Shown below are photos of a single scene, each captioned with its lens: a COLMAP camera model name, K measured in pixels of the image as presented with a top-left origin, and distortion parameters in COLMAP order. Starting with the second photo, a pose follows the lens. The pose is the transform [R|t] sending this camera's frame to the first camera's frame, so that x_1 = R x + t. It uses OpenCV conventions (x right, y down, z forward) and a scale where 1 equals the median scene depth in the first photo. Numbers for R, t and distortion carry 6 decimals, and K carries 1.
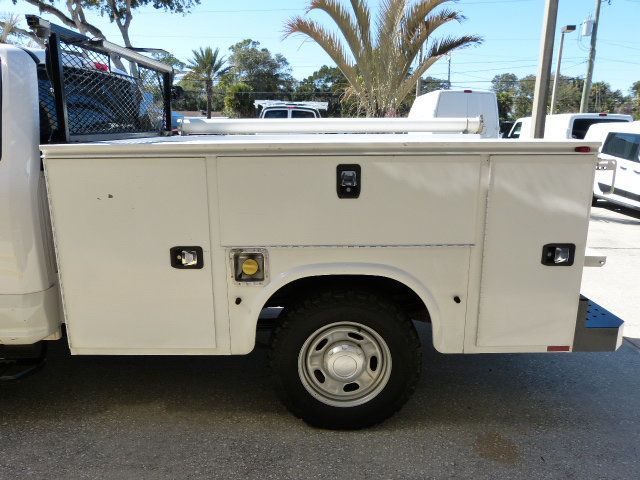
lens RADIAL K [[480.3, 0, 314.3], [0, 480.3, 238.3], [0, 0, 1]] dist [-0.042063, 0.031934]
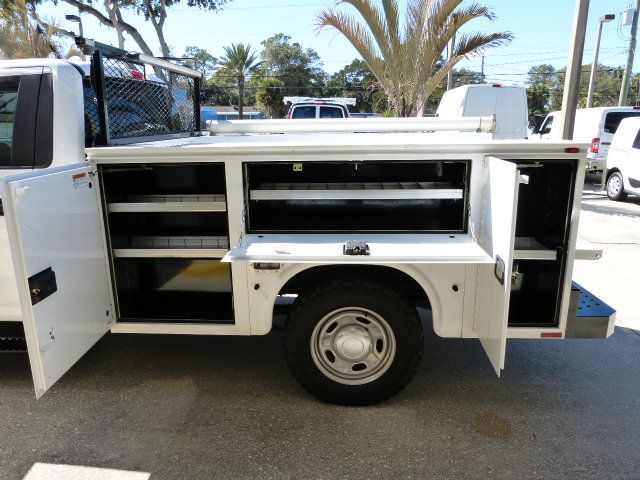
lens RADIAL K [[480.3, 0, 314.9], [0, 480.3, 238.0], [0, 0, 1]] dist [-0.042063, 0.031934]
pose [[0.998007, 0.006975, -0.062717, 0.042651], [-0.006264, 0.999914, 0.011525, 0.002906], [0.062792, -0.011110, 0.997965, -0.100057]]
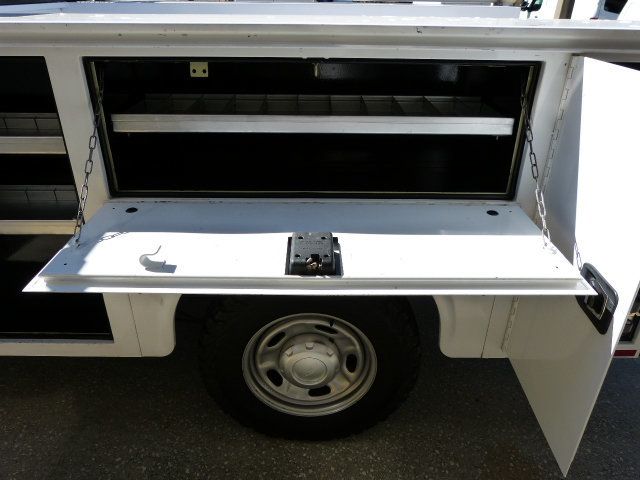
lens RADIAL K [[480.3, 0, 319.5], [0, 480.3, 239.0], [0, 0, 1]] dist [-0.042063, 0.031934]
pose [[0.999607, 0.007657, 0.026962, 0.056371], [-0.013703, 0.972663, 0.231818, -0.075876], [-0.024450, -0.232096, 0.972385, 0.357570]]
